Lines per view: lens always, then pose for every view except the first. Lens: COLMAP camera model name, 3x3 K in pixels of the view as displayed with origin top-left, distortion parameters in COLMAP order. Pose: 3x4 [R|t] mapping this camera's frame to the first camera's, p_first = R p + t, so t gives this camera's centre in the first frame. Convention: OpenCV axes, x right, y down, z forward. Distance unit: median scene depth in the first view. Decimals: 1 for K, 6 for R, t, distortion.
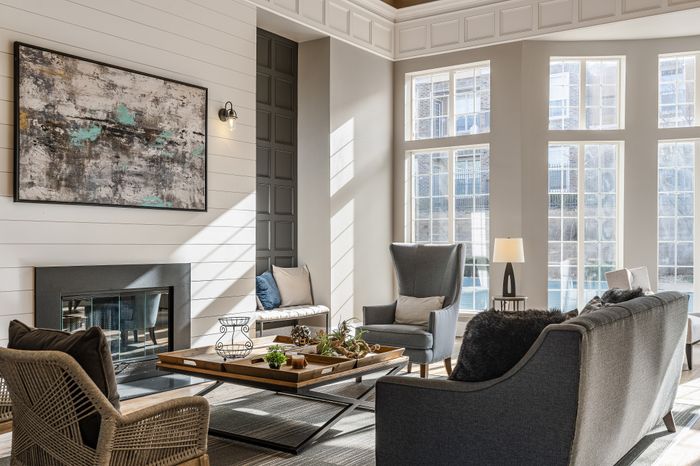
lens RADIAL K [[726.5, 0, 364.8], [0, 726.5, 236.1], [0, 0, 1]] dist [0.021652, 0.000000]
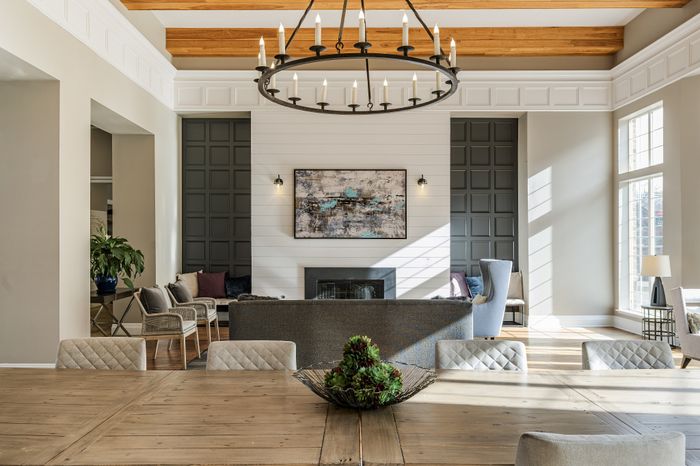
lens RADIAL K [[548.2, 0, 342.5], [0, 548.2, 236.1], [0, 0, 1]] dist [0.027004, -0.010820]
pose [[0.566315, -0.011452, -0.824109, 0.797524], [0.008891, 0.999930, -0.007786, -0.031054], [0.824141, -0.002918, 0.566377, 0.111942]]
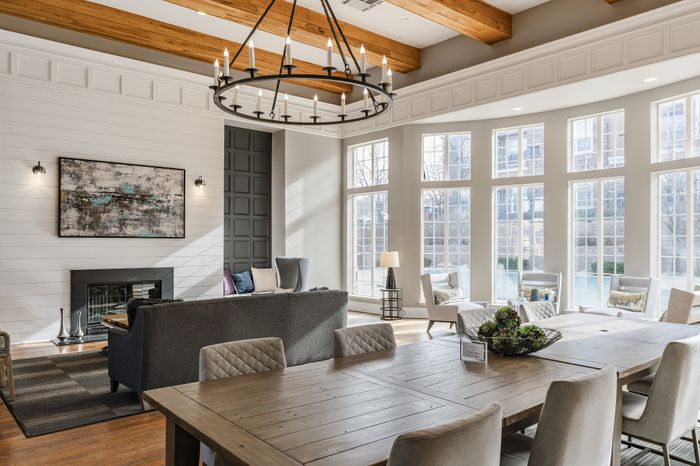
lens RADIAL K [[525.4, 0, 364.4], [0, 525.4, 240.8], [0, 0, 1]] dist [0.006108, -0.003326]
pose [[0.969526, -0.001119, -0.244988, 0.528200], [0.002403, 0.999985, 0.004943, -0.032643], [0.244979, -0.005381, 0.969514, -0.147276]]
